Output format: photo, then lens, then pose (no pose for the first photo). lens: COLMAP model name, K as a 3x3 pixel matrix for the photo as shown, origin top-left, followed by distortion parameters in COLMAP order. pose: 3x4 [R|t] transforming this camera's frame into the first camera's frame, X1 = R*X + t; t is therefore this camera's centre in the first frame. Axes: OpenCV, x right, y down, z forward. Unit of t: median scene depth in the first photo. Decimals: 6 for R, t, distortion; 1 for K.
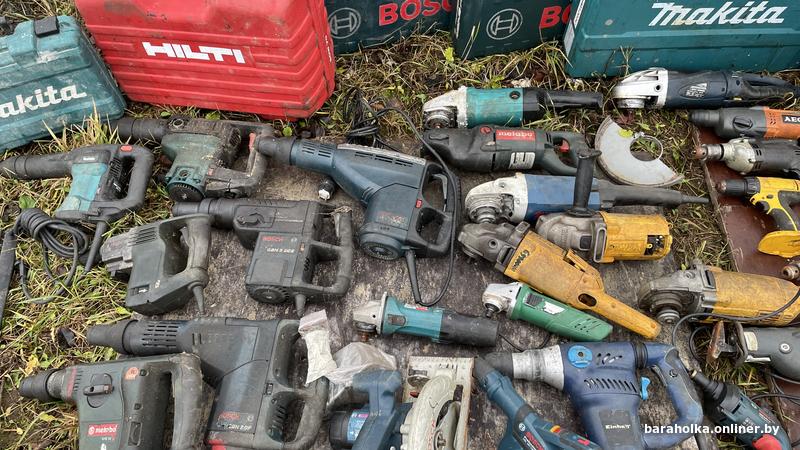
lens RADIAL K [[595.1, 0, 393.5], [0, 595.1, 224.2], [0, 0, 1]] dist [0.091284, -0.116229]
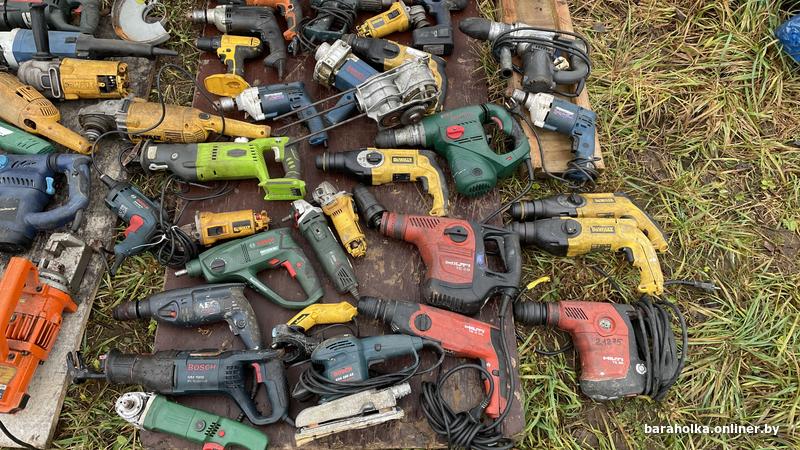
lens RADIAL K [[595.1, 0, 393.5], [0, 595.1, 224.2], [0, 0, 1]] dist [0.091284, -0.116229]
pose [[0.996600, -0.020614, 0.079770, 0.918446], [0.012364, 0.994650, 0.102564, 0.201868], [-0.081457, -0.101229, 0.991523, -0.315613]]
